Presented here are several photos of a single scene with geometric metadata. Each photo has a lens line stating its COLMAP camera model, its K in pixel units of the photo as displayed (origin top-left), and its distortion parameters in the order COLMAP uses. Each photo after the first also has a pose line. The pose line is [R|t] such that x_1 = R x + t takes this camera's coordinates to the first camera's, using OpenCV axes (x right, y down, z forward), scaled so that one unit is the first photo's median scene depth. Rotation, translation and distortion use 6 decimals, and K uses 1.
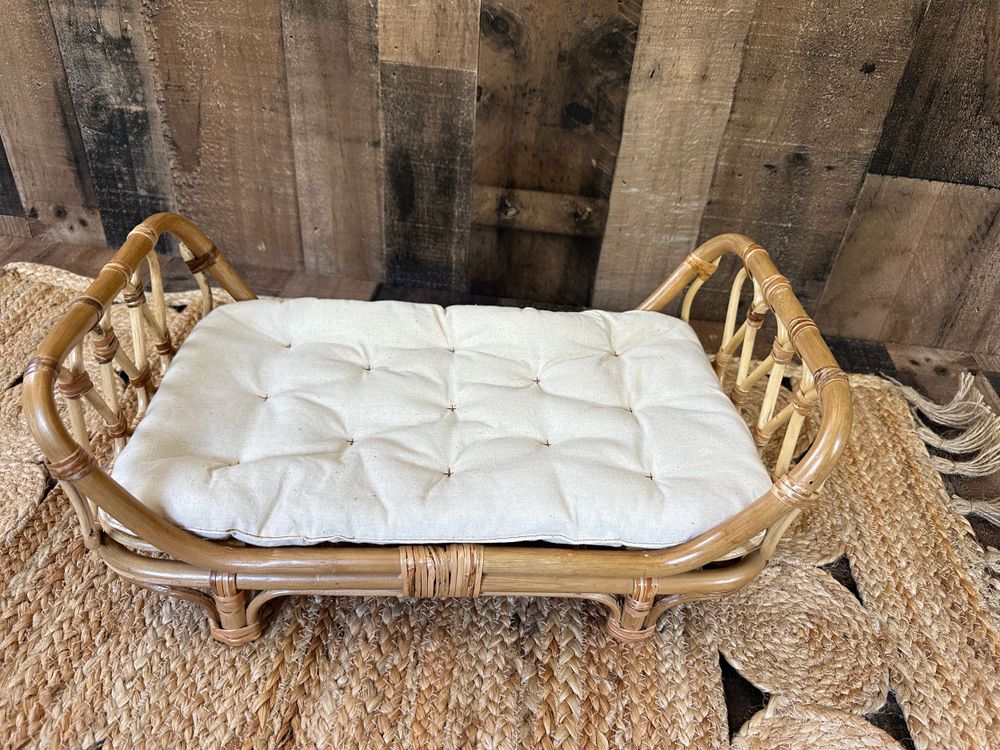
lens RADIAL K [[694.3, 0, 520.0], [0, 694.3, 380.7], [0, 0, 1]] dist [-0.033451, 0.000589]
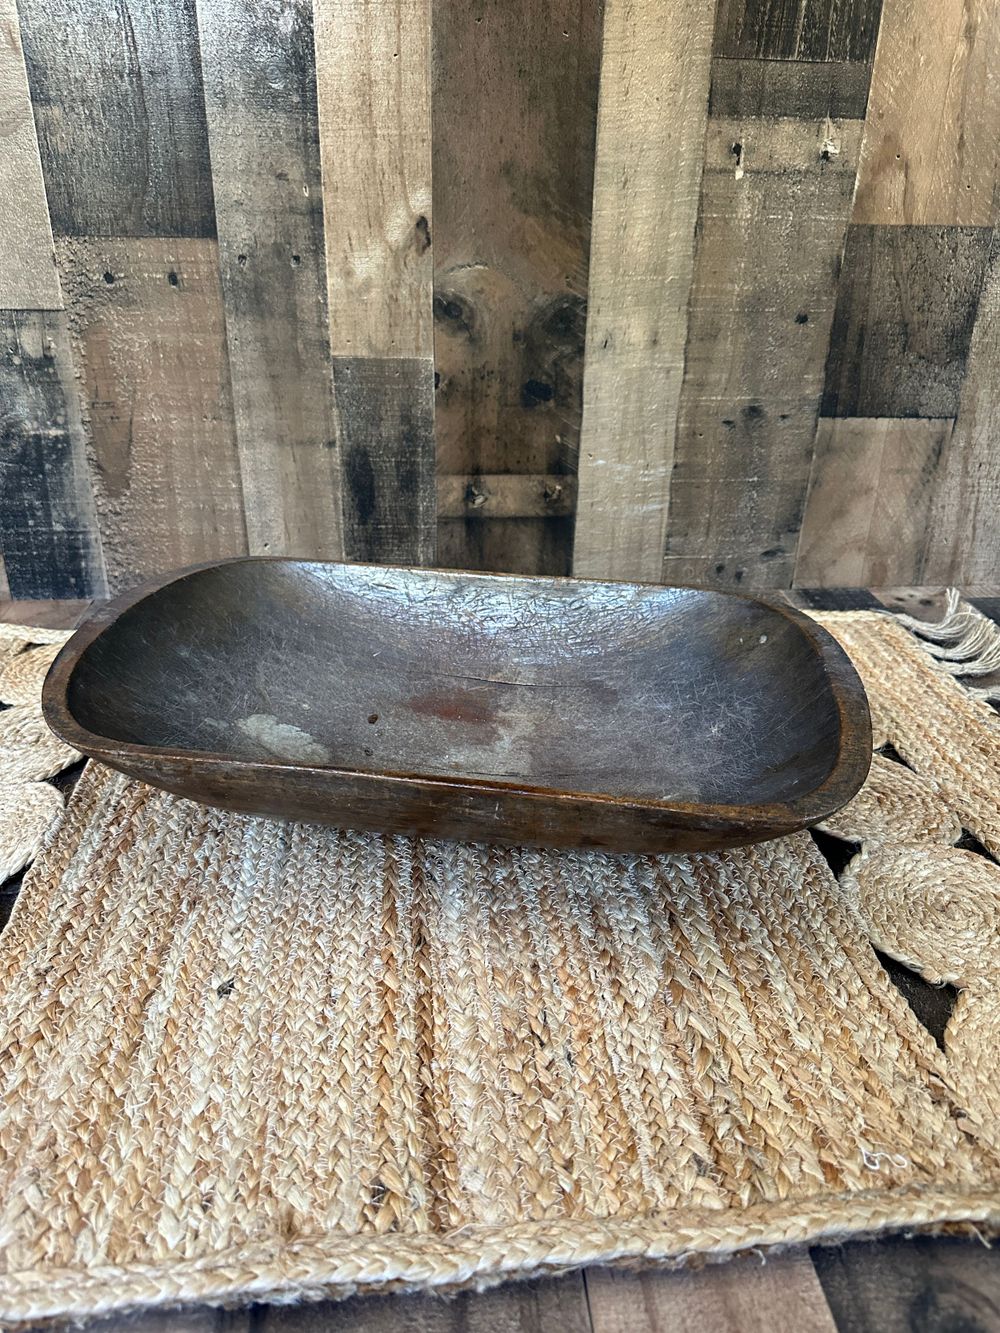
lens RADIAL K [[925.5, 0, 534.3], [0, 925.5, 674.9], [0, 0, 1]] dist [-0.033451, 0.000589]
pose [[0.975035, -0.142592, 0.170217, -0.207905], [0.170425, 0.971961, -0.162009, 0.230681], [-0.142343, 0.186974, 0.971998, -0.219883]]
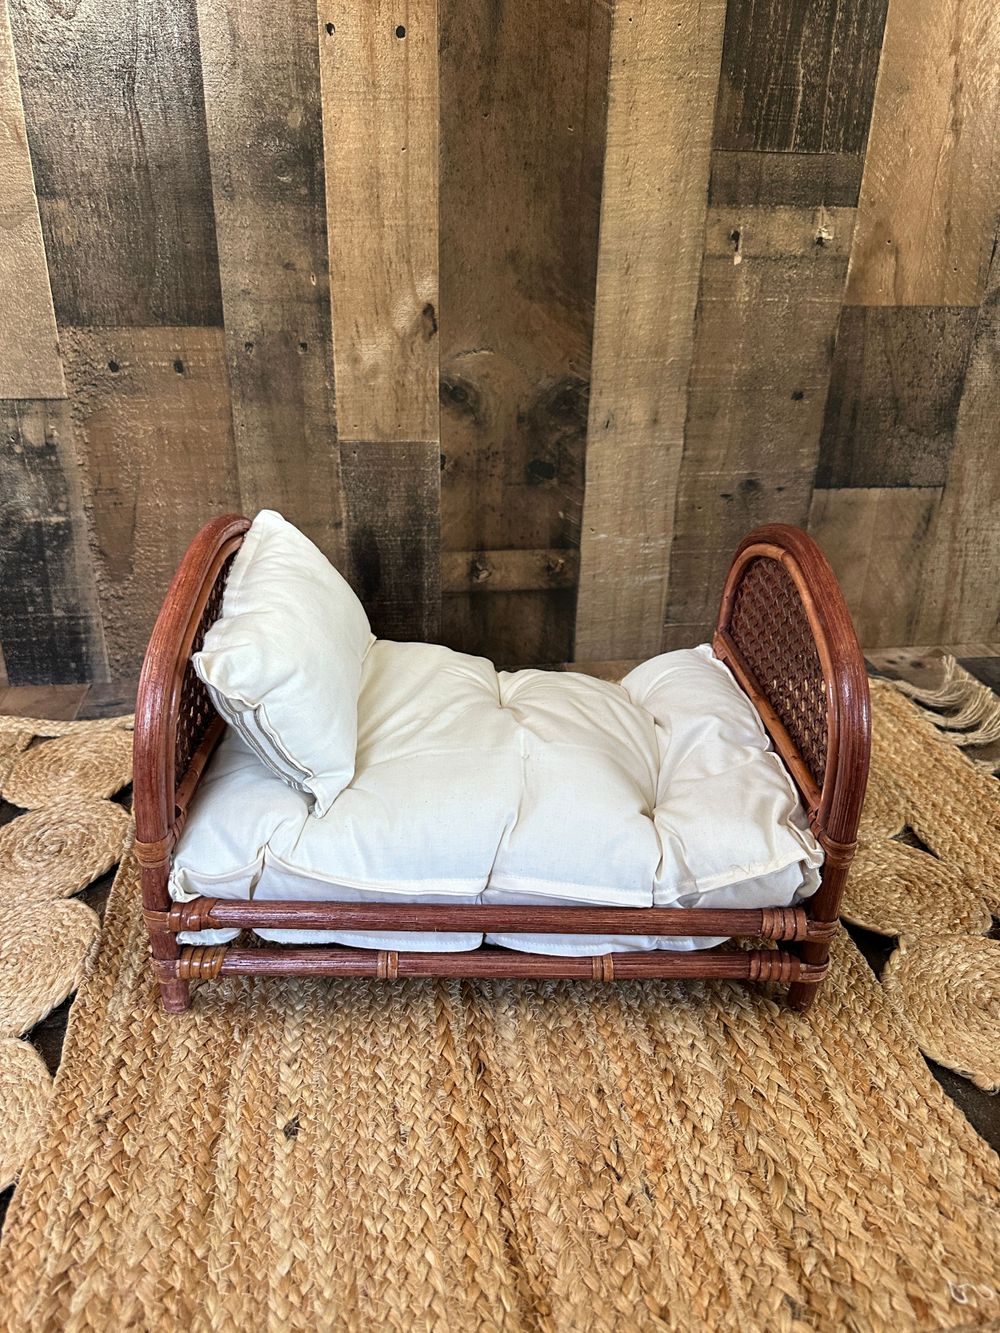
lens RADIAL K [[925.5, 0, 518.4], [0, 925.5, 666.4], [0, 0, 1]] dist [-0.033451, 0.000589]
pose [[0.964149, -0.158061, 0.213150, -0.283308], [0.197382, 0.964043, -0.177938, 0.125387], [-0.177361, 0.213631, 0.960679, -0.228717]]
